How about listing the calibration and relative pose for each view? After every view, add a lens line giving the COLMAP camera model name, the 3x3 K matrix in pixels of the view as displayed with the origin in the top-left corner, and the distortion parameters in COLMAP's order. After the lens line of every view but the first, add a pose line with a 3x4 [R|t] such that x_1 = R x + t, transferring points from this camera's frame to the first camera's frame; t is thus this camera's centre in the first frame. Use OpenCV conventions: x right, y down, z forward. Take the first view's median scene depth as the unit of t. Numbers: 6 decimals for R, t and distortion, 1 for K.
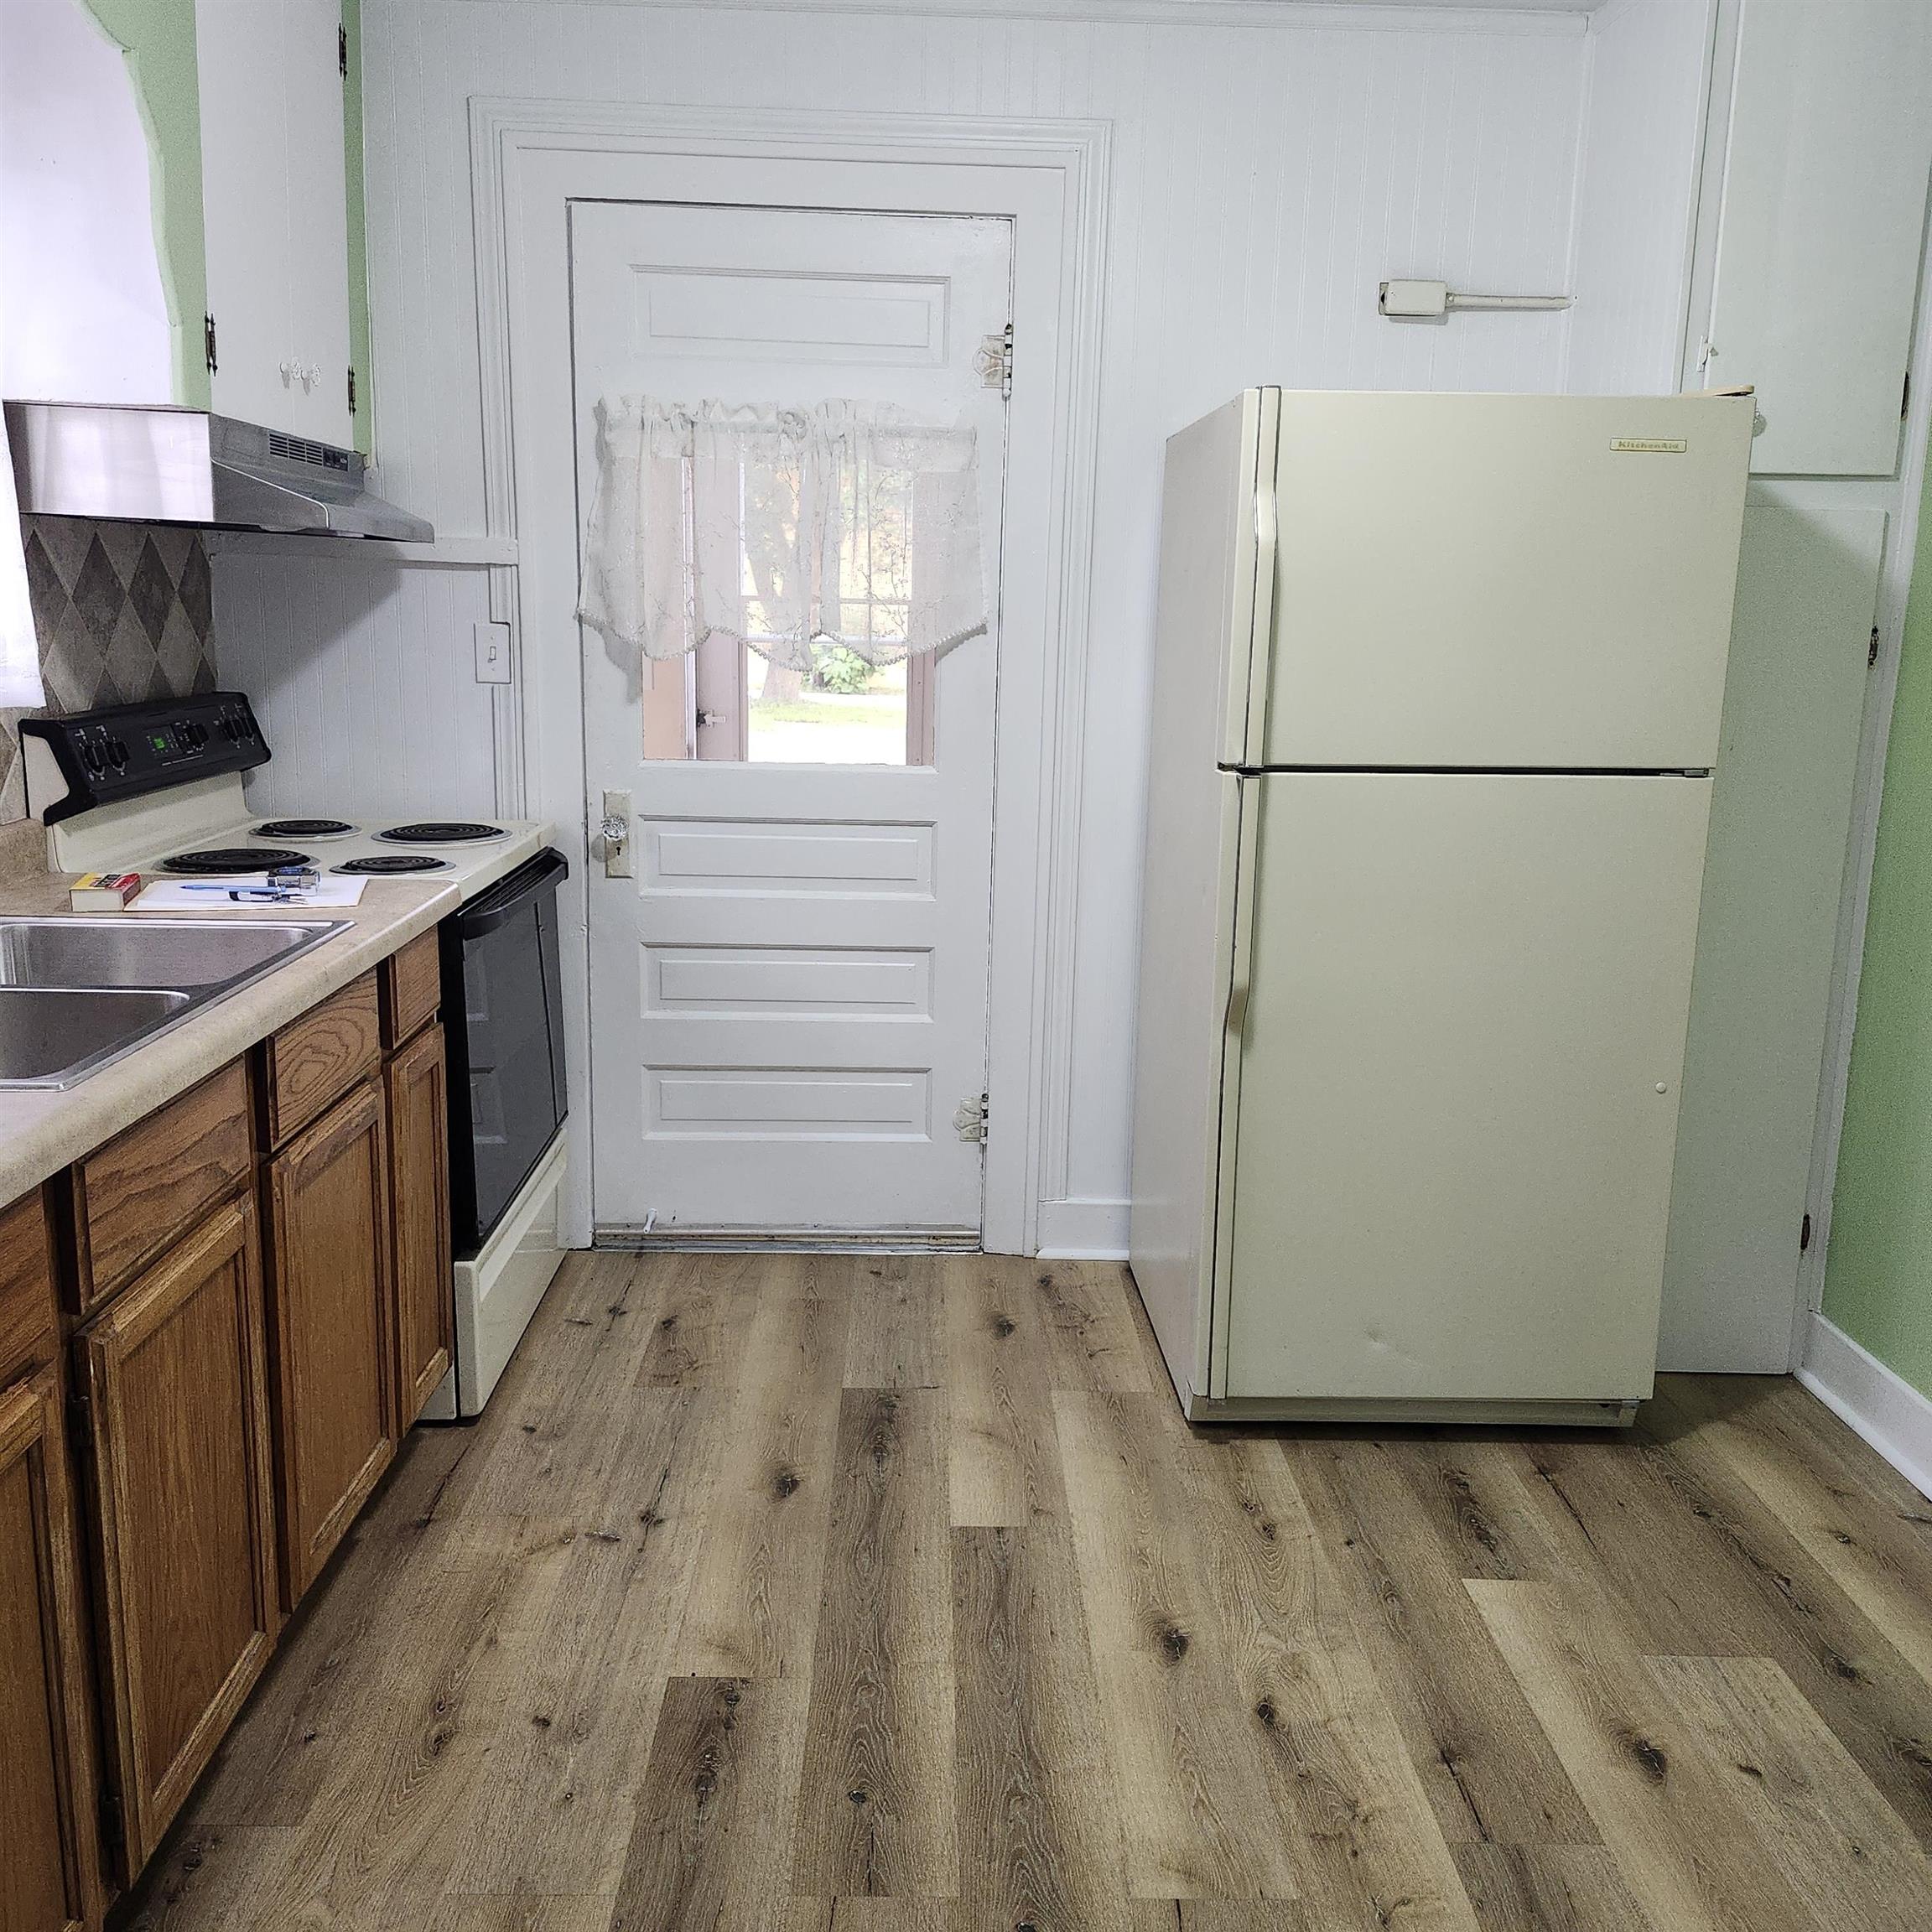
lens RADIAL K [[1749.2, 0, 964.9], [0, 1749.2, 966.1], [0, 0, 1]] dist [0.059568, -0.045897]
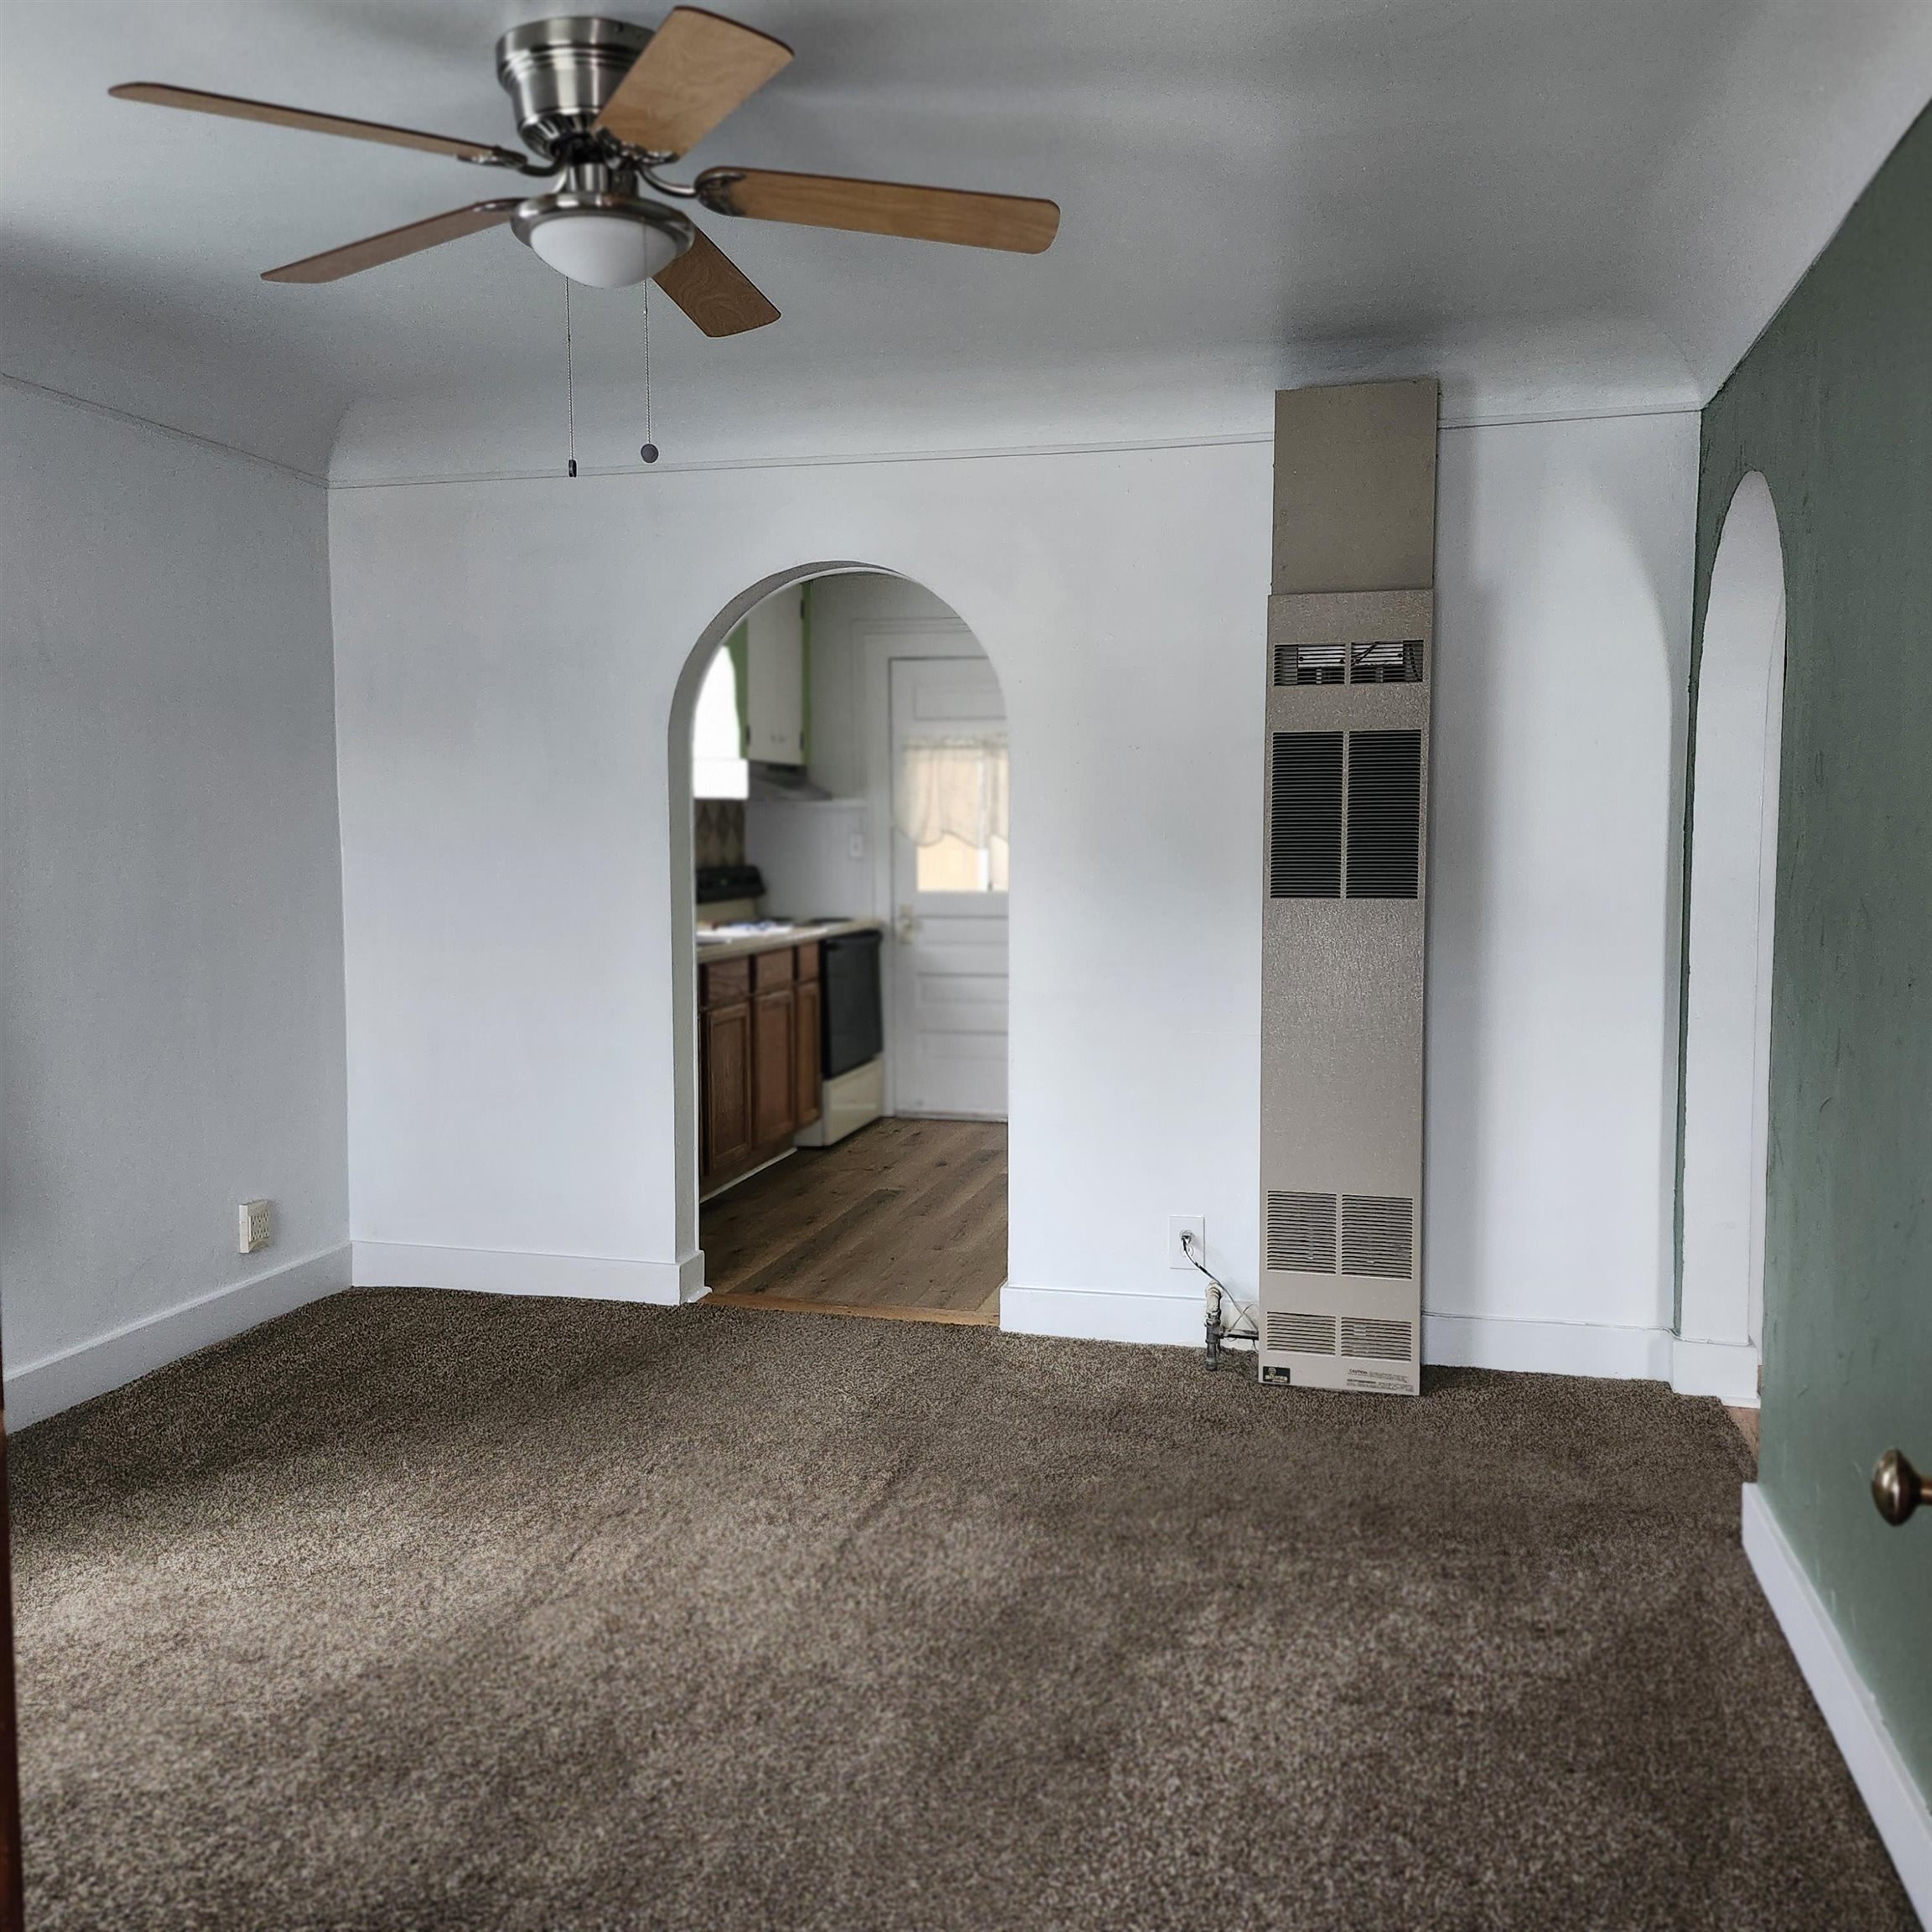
lens RADIAL K [[1749.2, 0, 965.8], [0, 1749.2, 967.8], [0, 0, 1]] dist [0.059568, -0.045897]
pose [[0.964045, -0.002199, -0.265730, 0.498241], [-0.035721, 0.989818, -0.137785, 0.301316], [0.263327, 0.142323, 0.954150, -1.172972]]
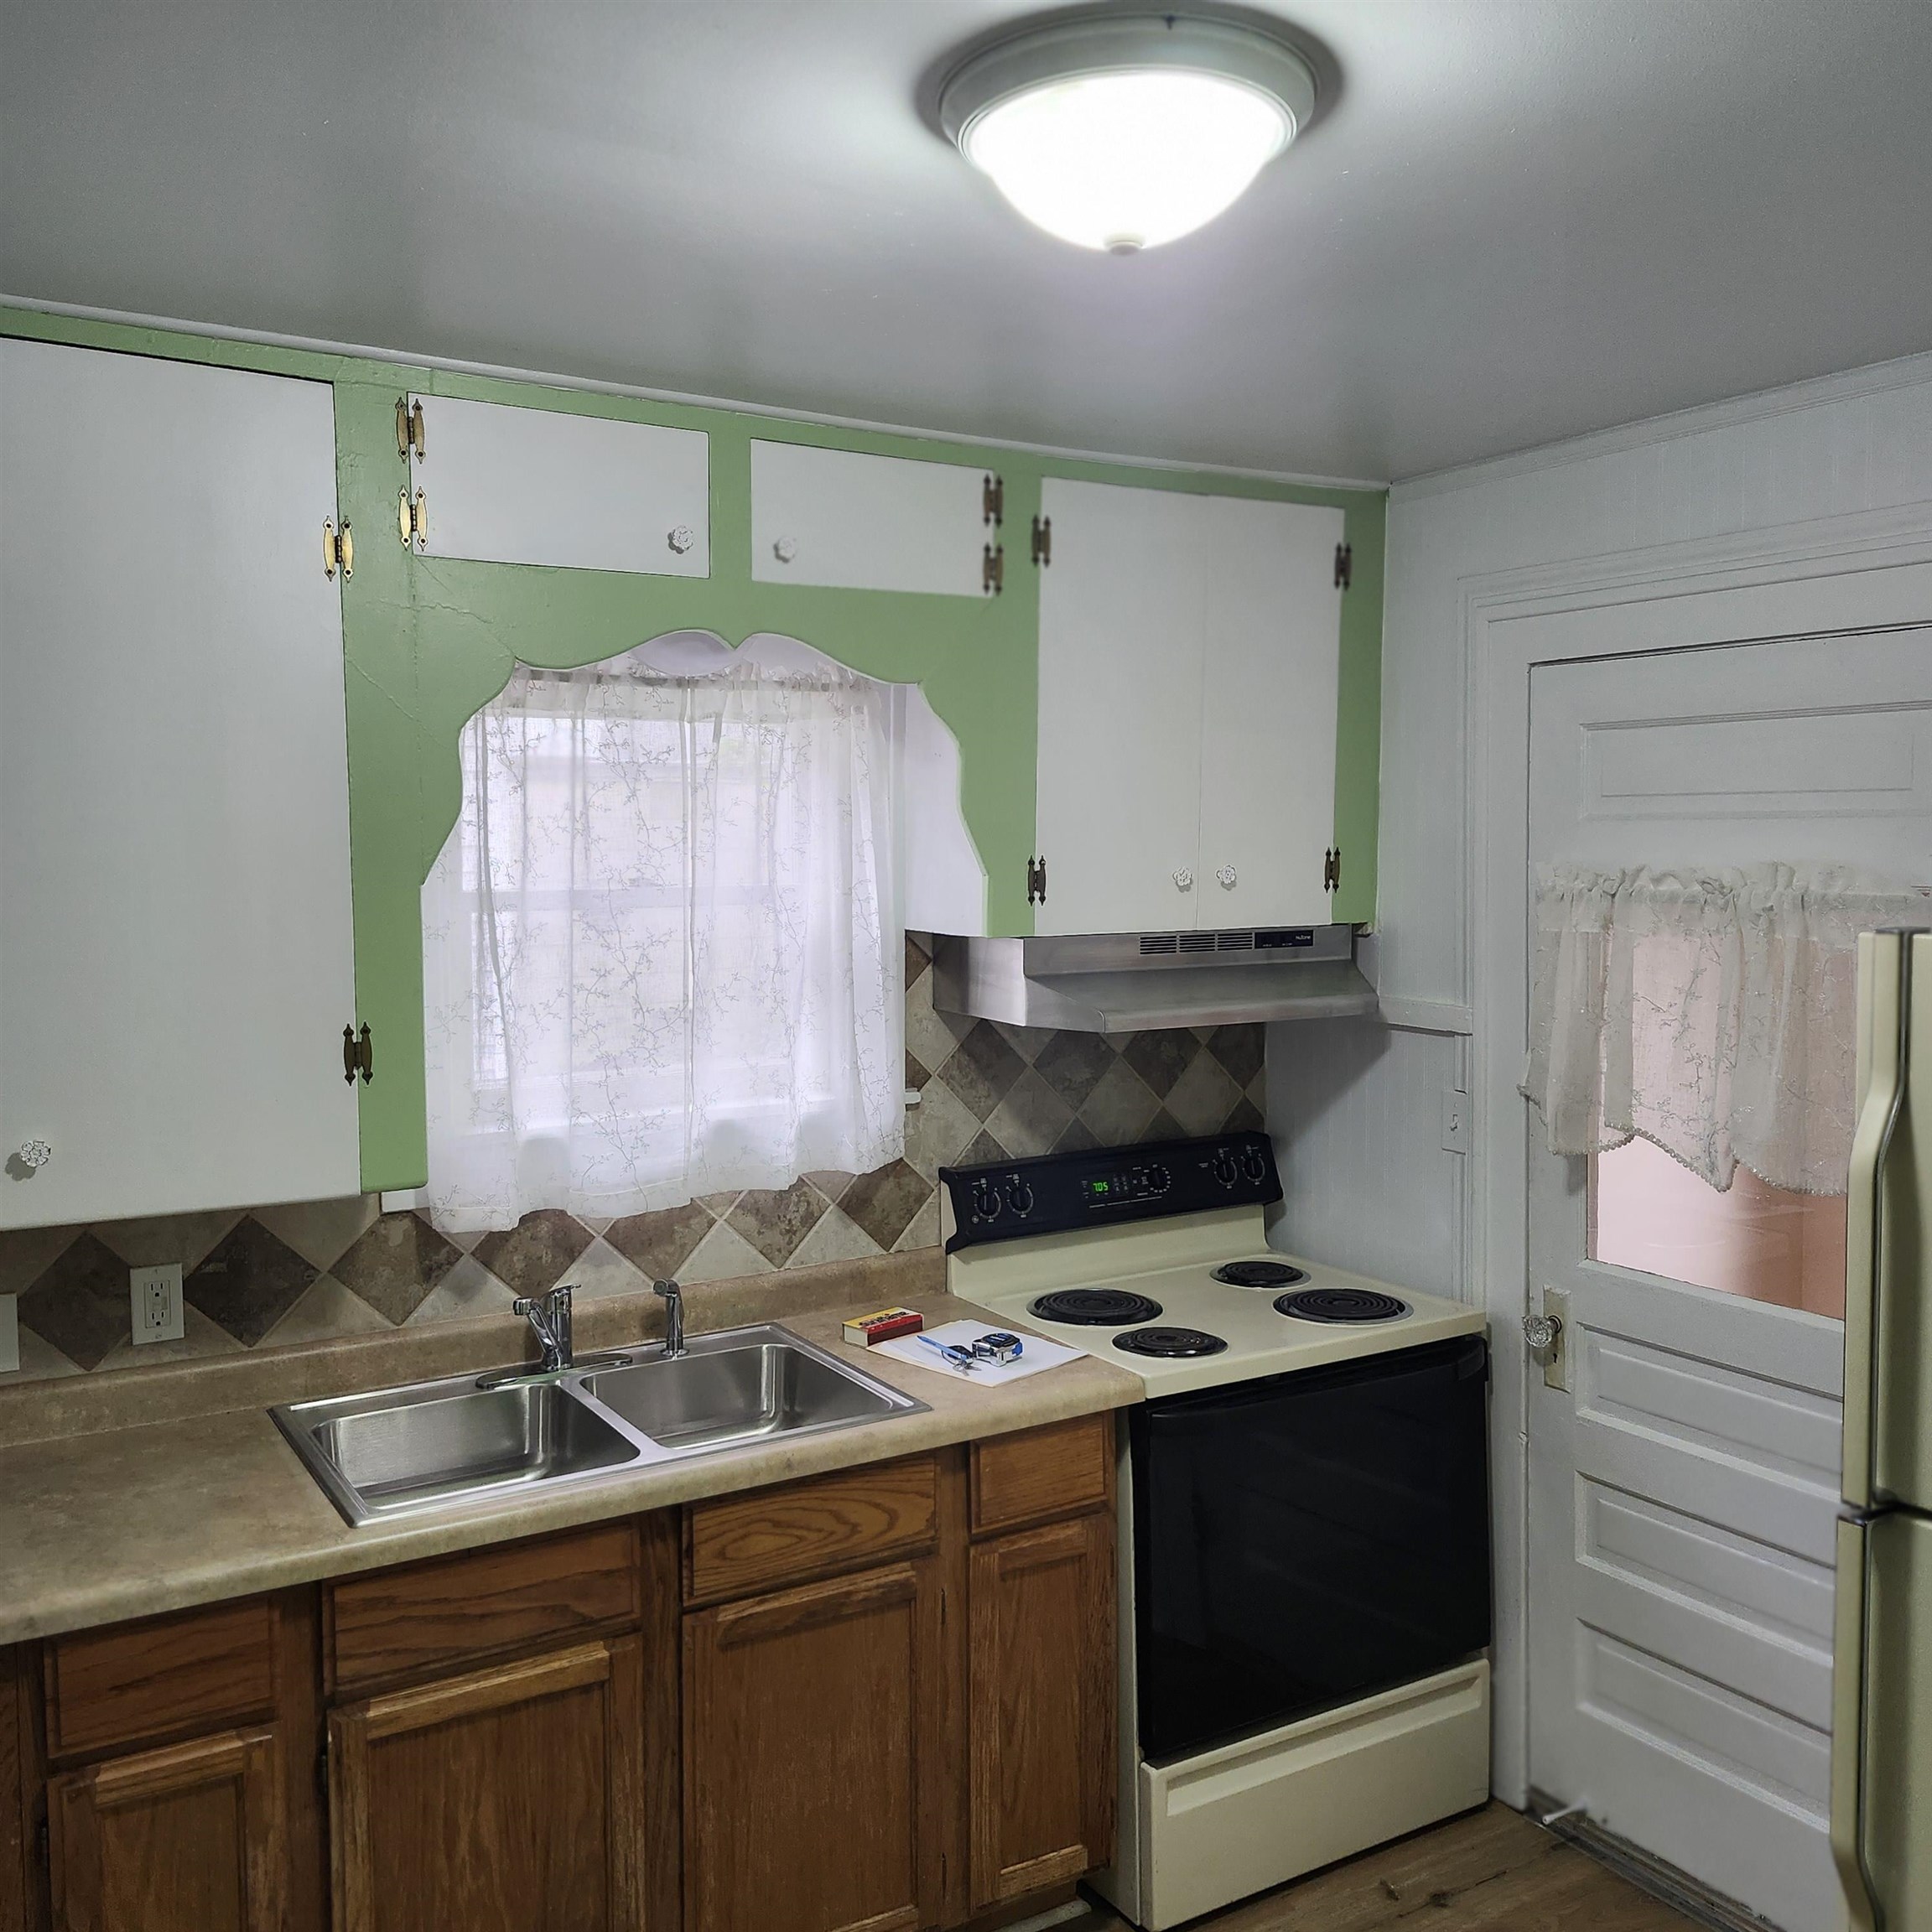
lens RADIAL K [[1749.2, 0, 964.1], [0, 1749.2, 951.9], [0, 0, 1]] dist [0.059568, -0.045897]
pose [[0.499352, 0.030314, -0.865868, 0.436900], [-0.164485, 0.984529, -0.060391, -0.175069], [0.850642, 0.172578, 0.496613, 0.301578]]
